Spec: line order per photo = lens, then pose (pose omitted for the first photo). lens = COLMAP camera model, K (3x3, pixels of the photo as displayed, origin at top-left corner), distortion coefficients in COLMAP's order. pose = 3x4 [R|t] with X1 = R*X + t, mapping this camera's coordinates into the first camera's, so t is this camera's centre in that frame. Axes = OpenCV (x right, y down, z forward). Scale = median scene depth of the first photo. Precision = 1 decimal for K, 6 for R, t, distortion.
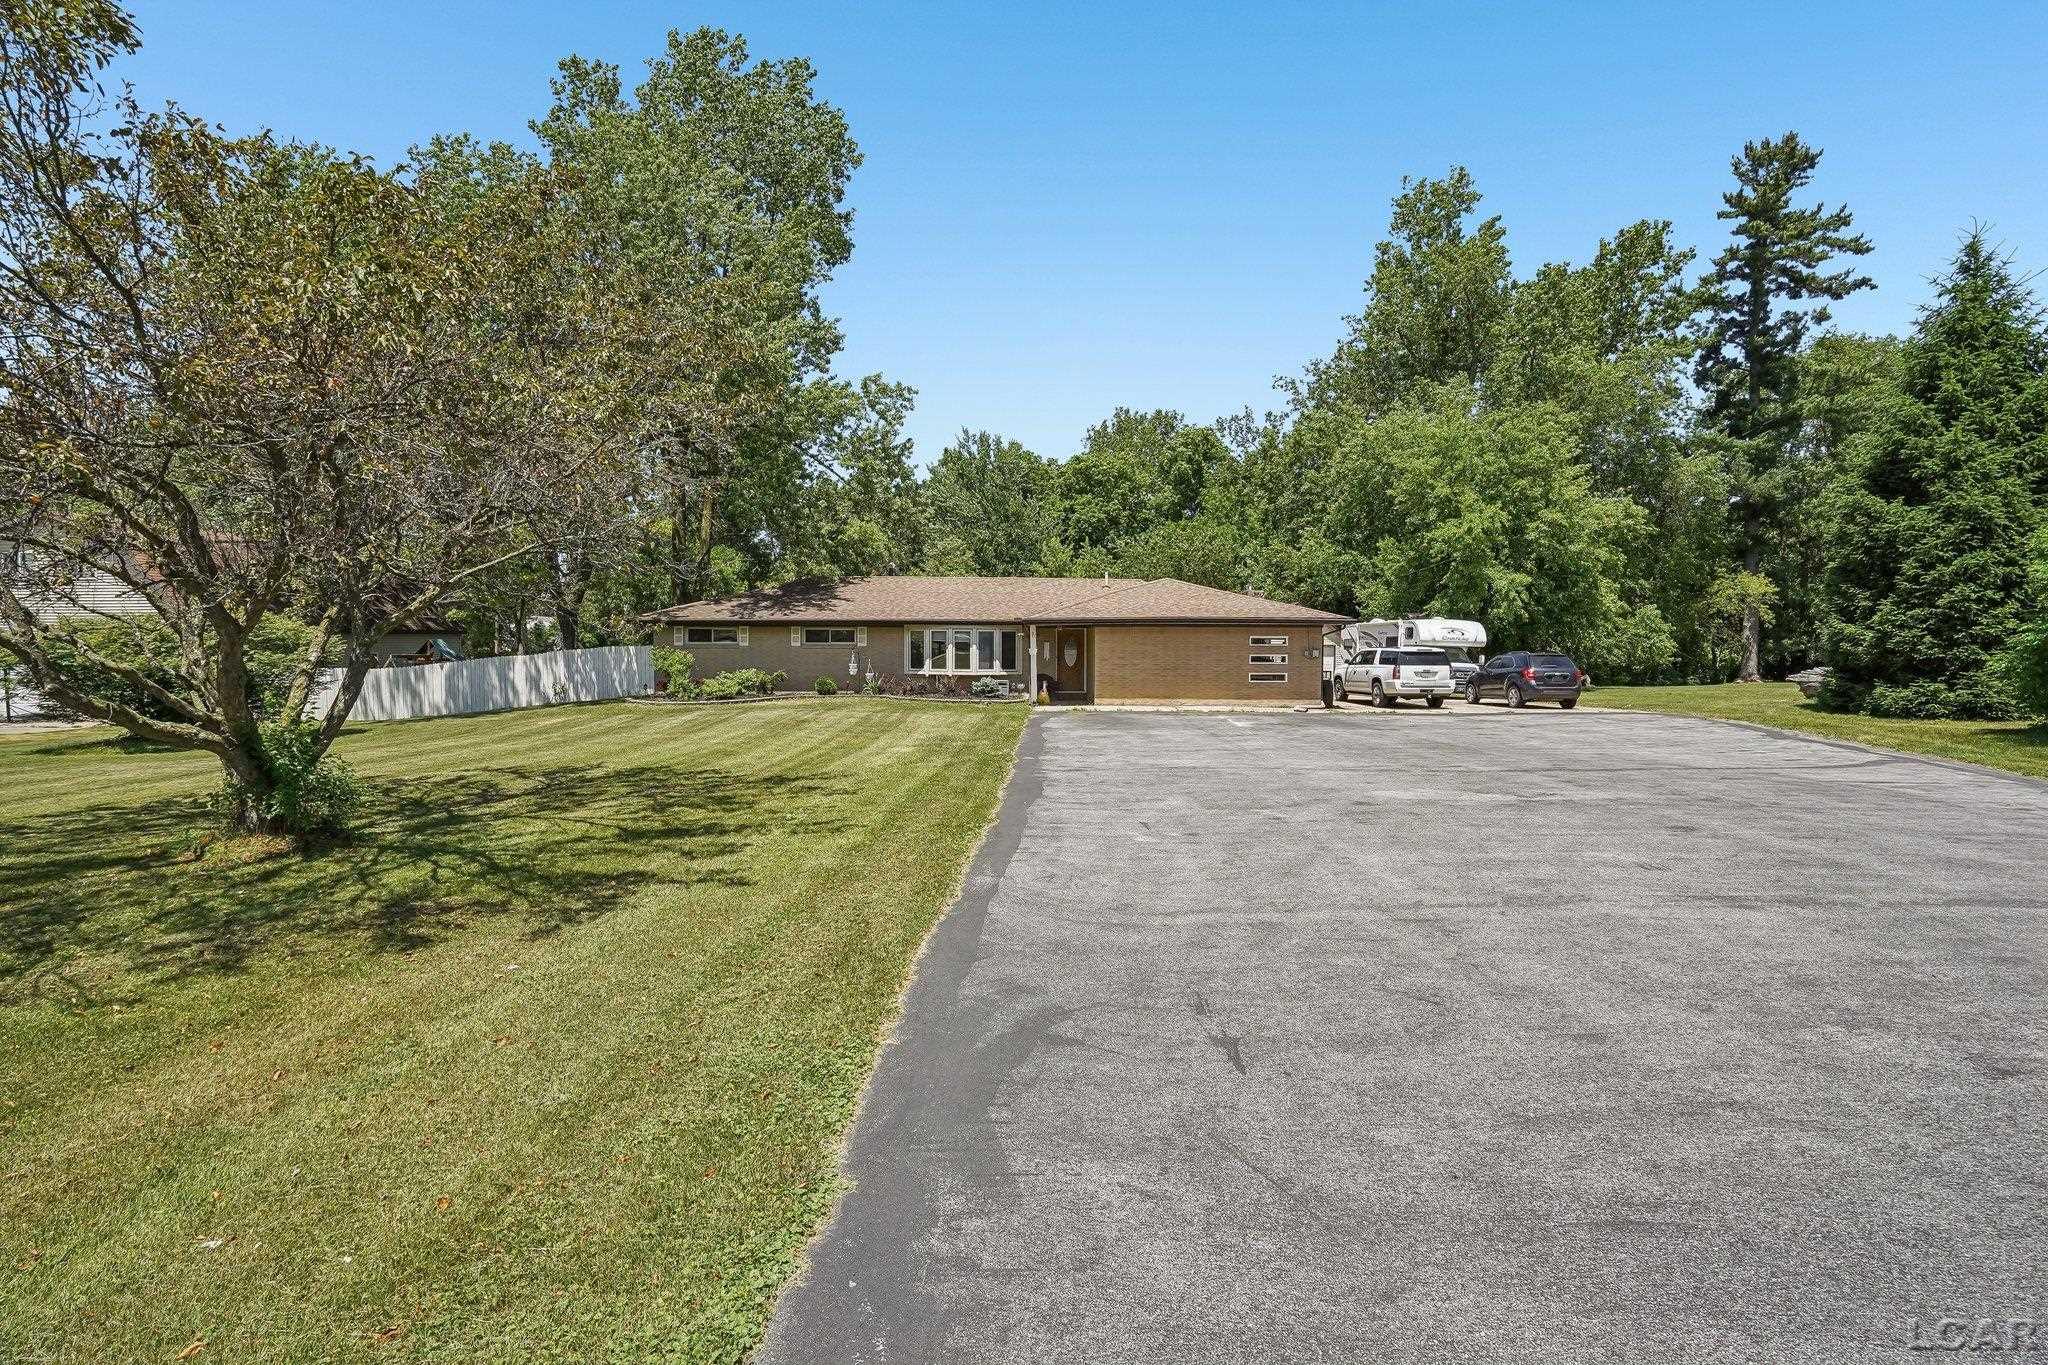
lens RADIAL K [[961.5, 0, 1024.0], [0, 961.5, 682.5], [0, 0, 1]] dist [-0.038668, 0.000490]
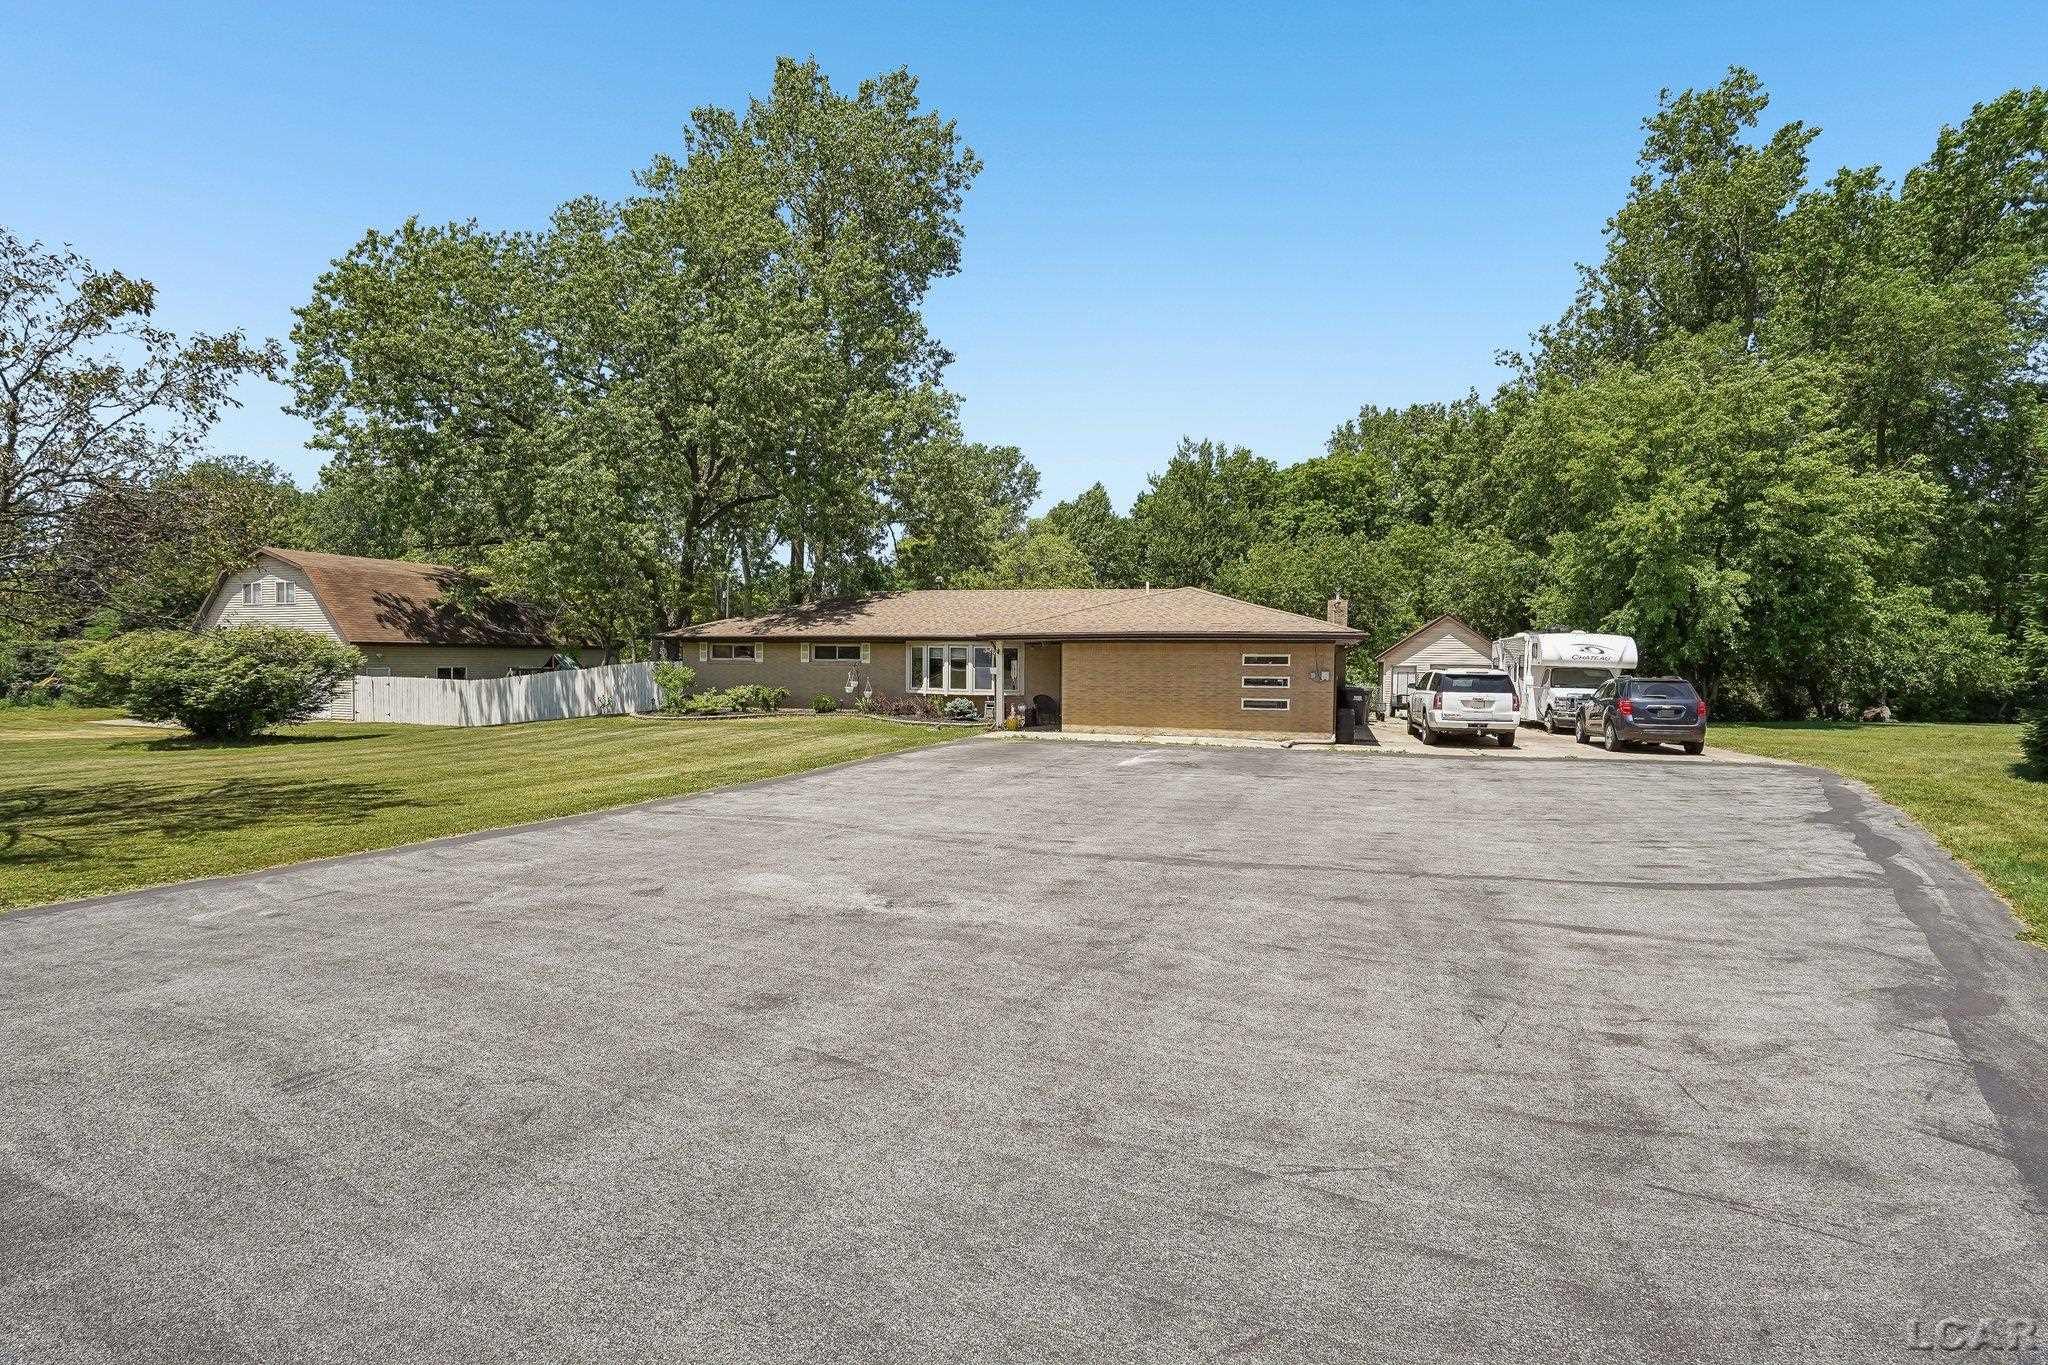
lens RADIAL K [[946.1, 0, 1024.0], [0, 946.1, 682.5], [0, 0, 1]] dist [-0.003086, -0.012366]
pose [[0.950788, 0.012626, -0.309585, 0.273062], [-0.017374, 0.999770, -0.012584, -0.008812], [0.309355, 0.017343, 0.950788, 0.139599]]
